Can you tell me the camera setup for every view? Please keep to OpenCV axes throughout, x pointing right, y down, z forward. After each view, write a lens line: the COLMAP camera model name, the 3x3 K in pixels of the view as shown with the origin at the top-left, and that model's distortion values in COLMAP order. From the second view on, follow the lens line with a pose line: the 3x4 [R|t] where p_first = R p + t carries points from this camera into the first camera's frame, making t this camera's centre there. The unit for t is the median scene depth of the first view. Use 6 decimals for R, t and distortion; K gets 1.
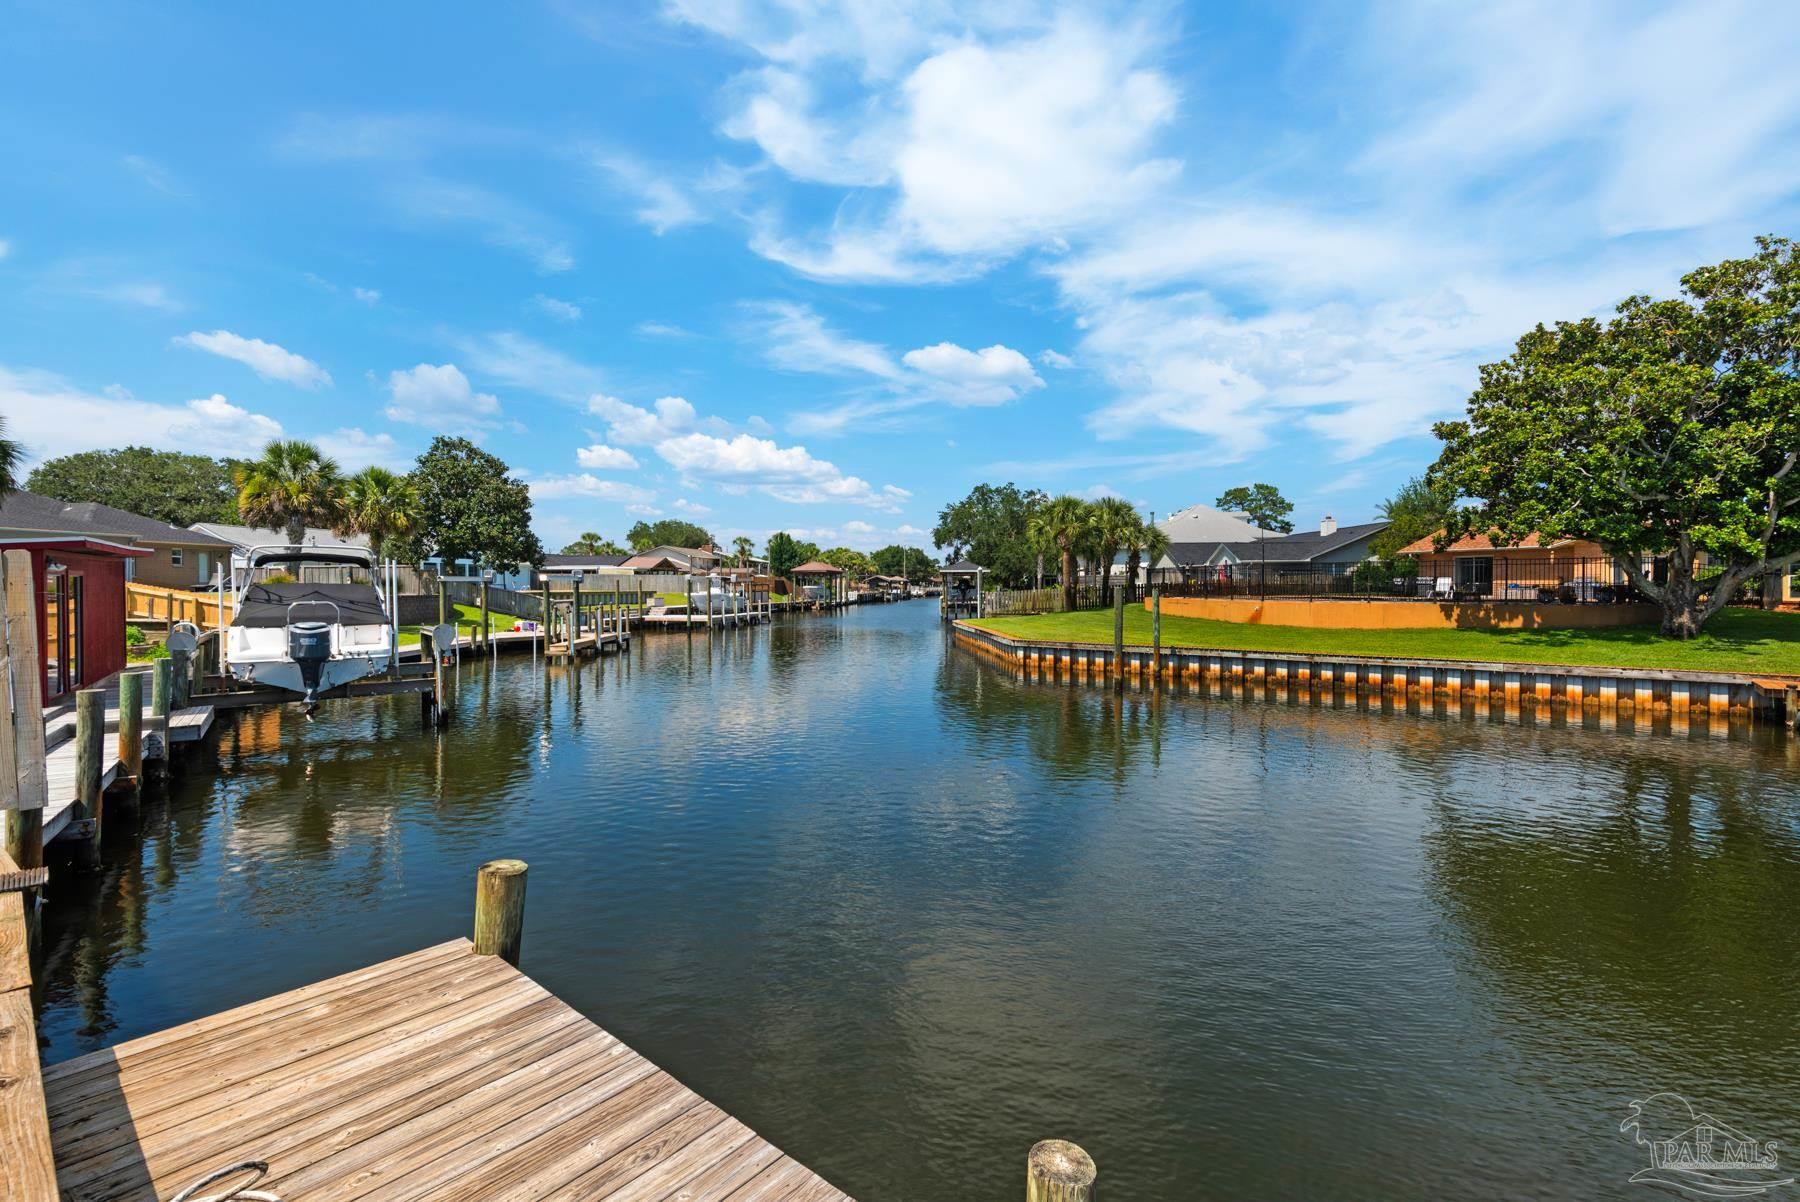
lens RADIAL K [[823.1, 0, 907.1], [0, 823.1, 567.4], [0, 0, 1]] dist [0.020216, -0.009162]
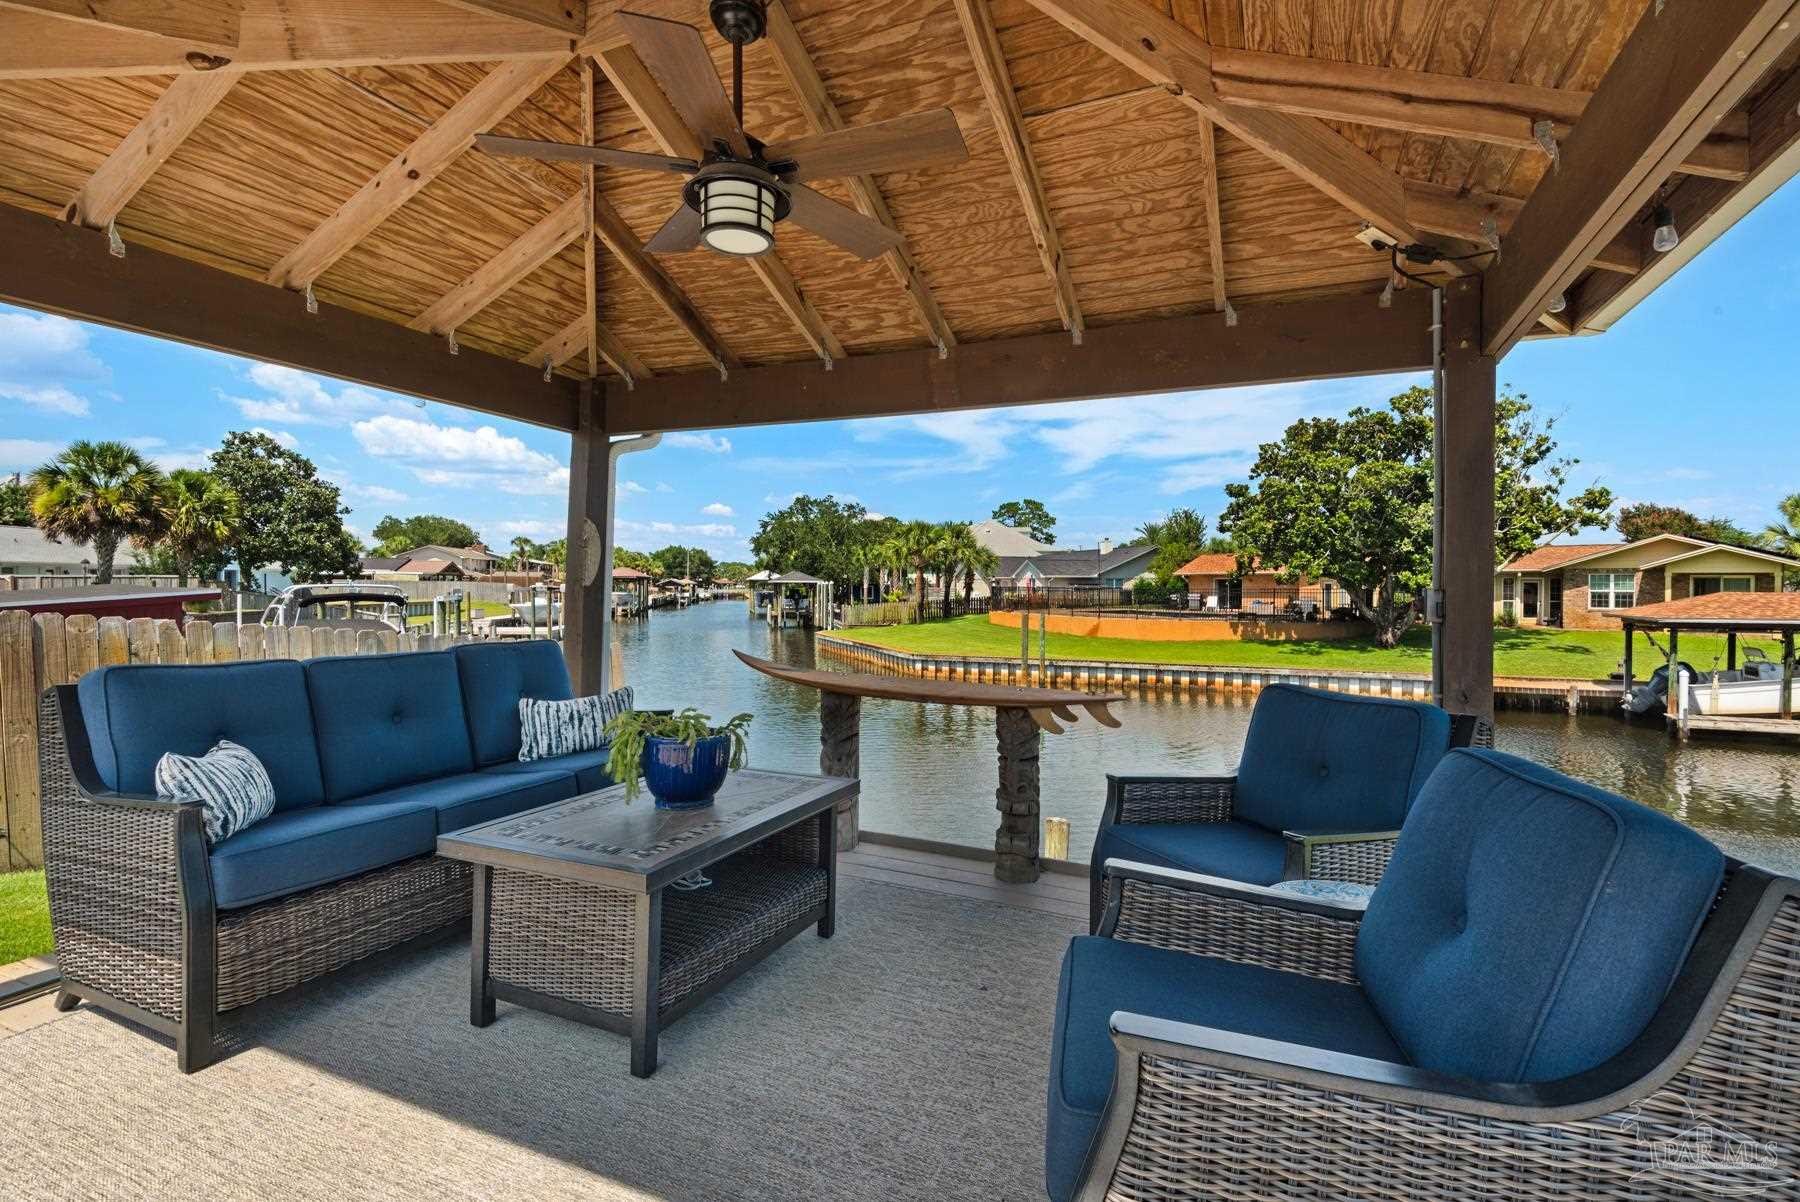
lens RADIAL K [[823.1, 0, 909.7], [0, 823.1, 569.9], [0, 0, 1]] dist [0.020216, -0.009162]
pose [[0.958010, 0.009919, 0.286562, -0.147236], [-0.011386, 0.999929, 0.003456, -0.024264], [-0.286507, -0.006574, 0.958056, -0.075116]]
